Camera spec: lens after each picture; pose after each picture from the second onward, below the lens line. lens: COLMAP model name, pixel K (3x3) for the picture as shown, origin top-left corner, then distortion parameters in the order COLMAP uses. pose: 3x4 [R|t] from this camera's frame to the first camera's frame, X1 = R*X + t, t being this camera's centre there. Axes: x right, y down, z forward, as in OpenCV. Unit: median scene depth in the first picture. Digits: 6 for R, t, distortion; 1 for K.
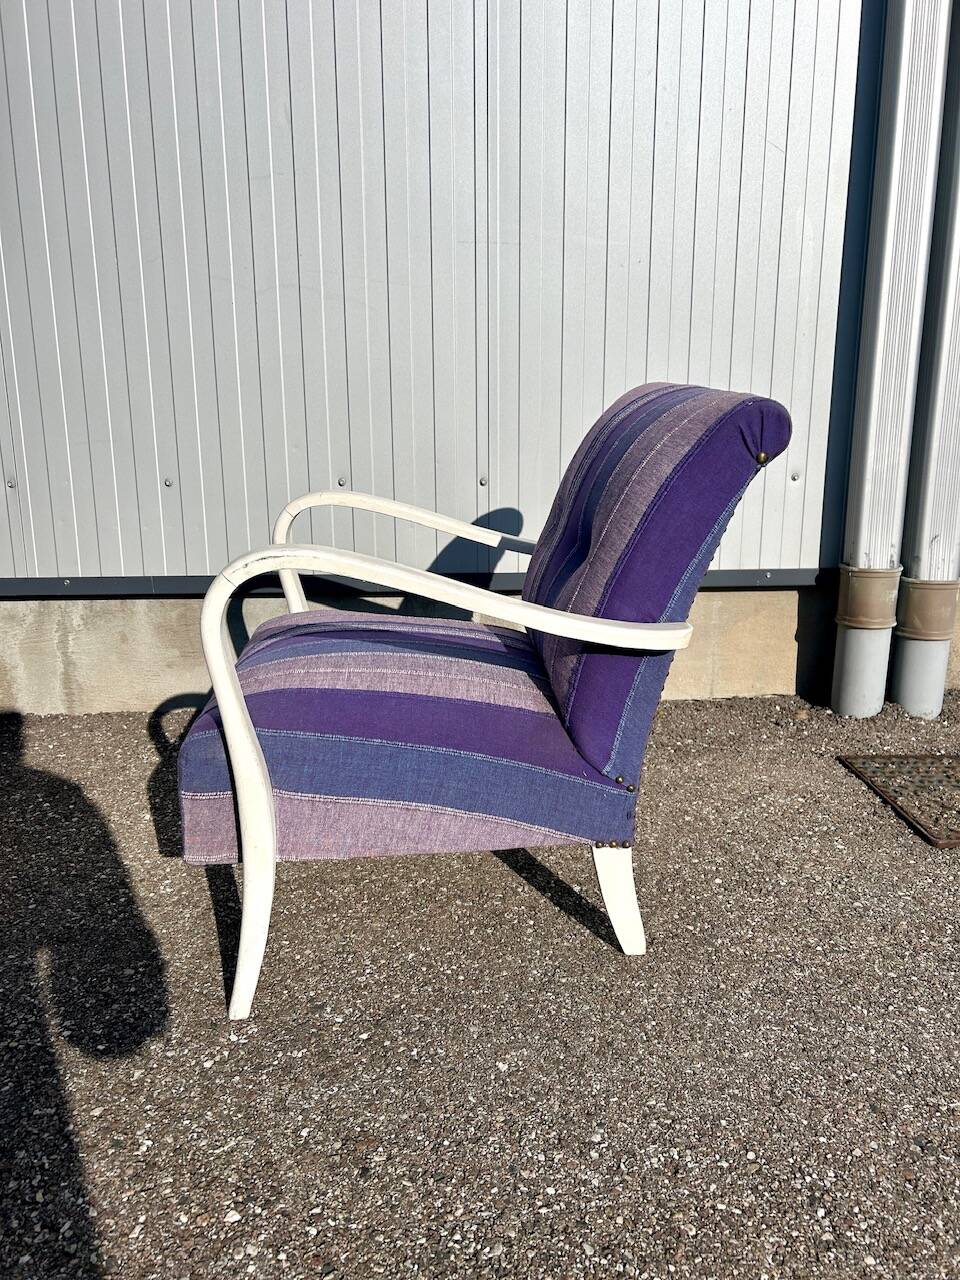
lens RADIAL K [[977.3, 0, 497.9], [0, 977.3, 631.7], [0, 0, 1]] dist [0.041042, -0.053762]
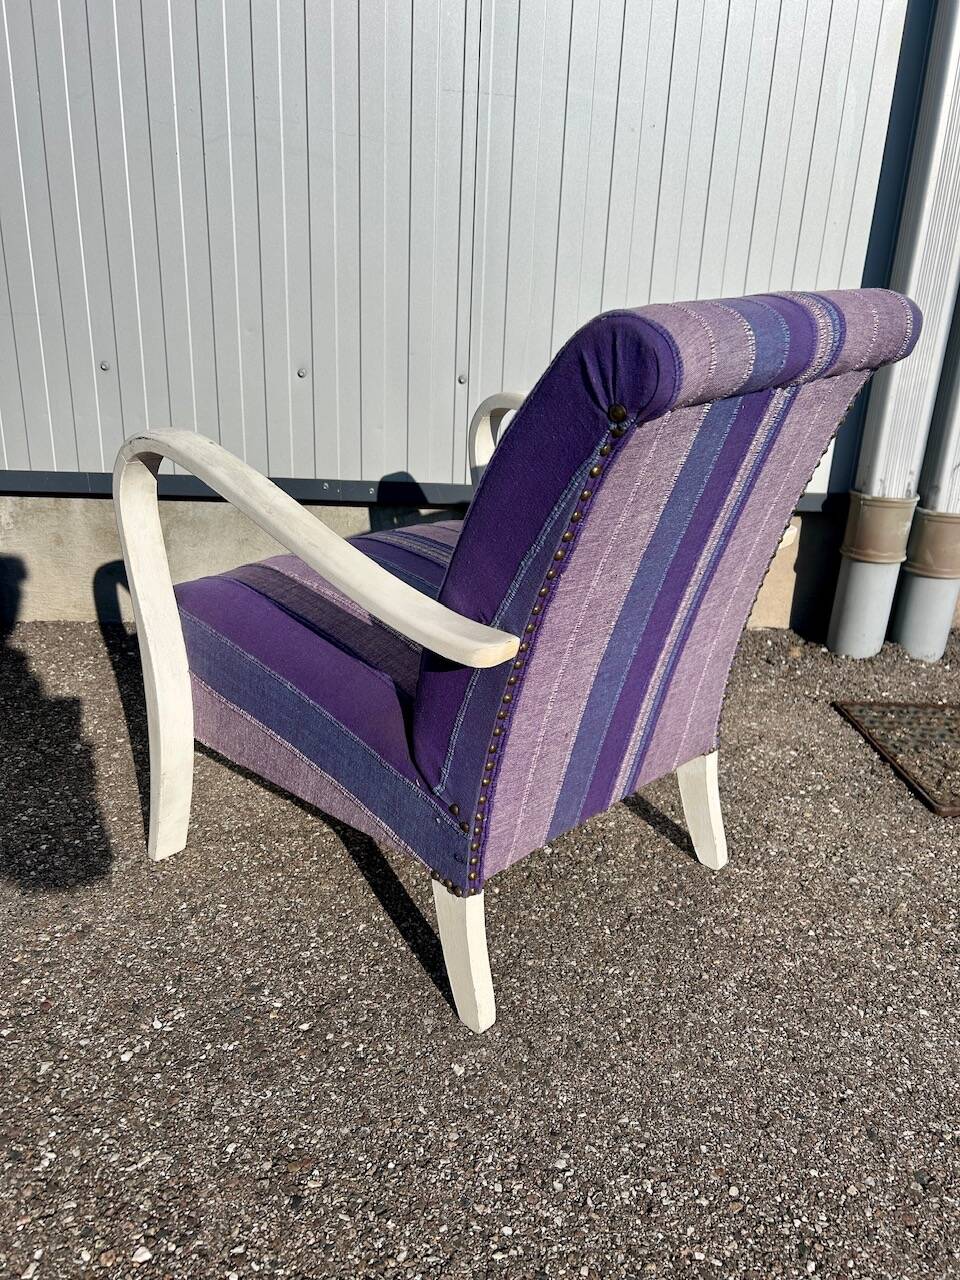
lens RADIAL K [[977.3, 0, 488.5], [0, 977.3, 646.3], [0, 0, 1]] dist [0.041042, -0.053762]
pose [[0.999060, 0.037947, 0.020965, -0.001073], [-0.040296, 0.991190, 0.126167, -0.044112], [-0.015993, -0.126894, 0.991787, 0.138308]]
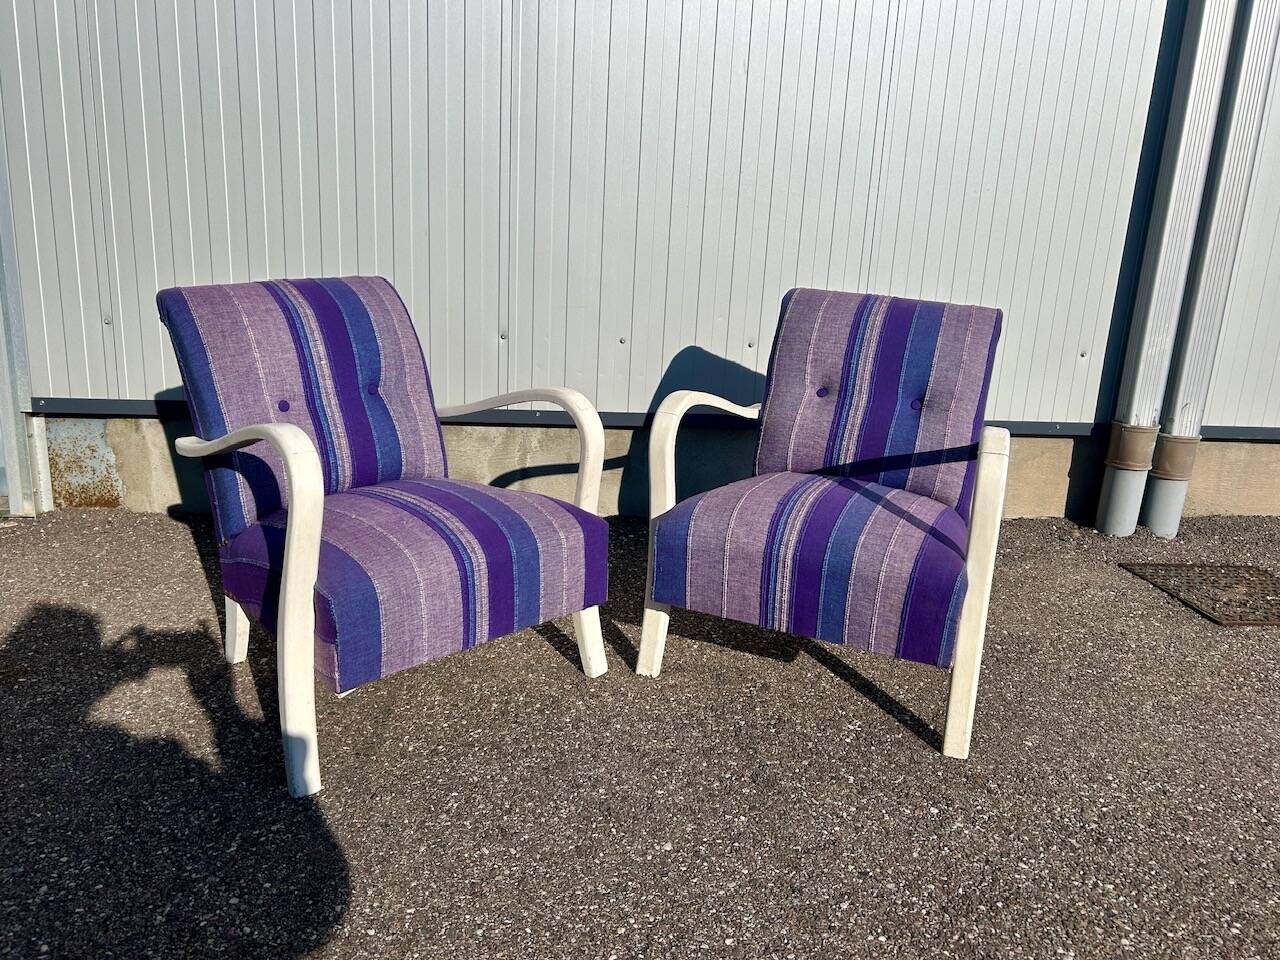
lens RADIAL K [[977.3, 0, 635.1], [0, 977.3, 471.3], [0, 0, 1]] dist [0.041042, -0.053762]
pose [[0.996267, 0.033212, 0.079686, -0.660014], [-0.035213, 0.999096, 0.023833, -0.016036], [-0.078822, -0.026550, 0.996535, -0.461135]]
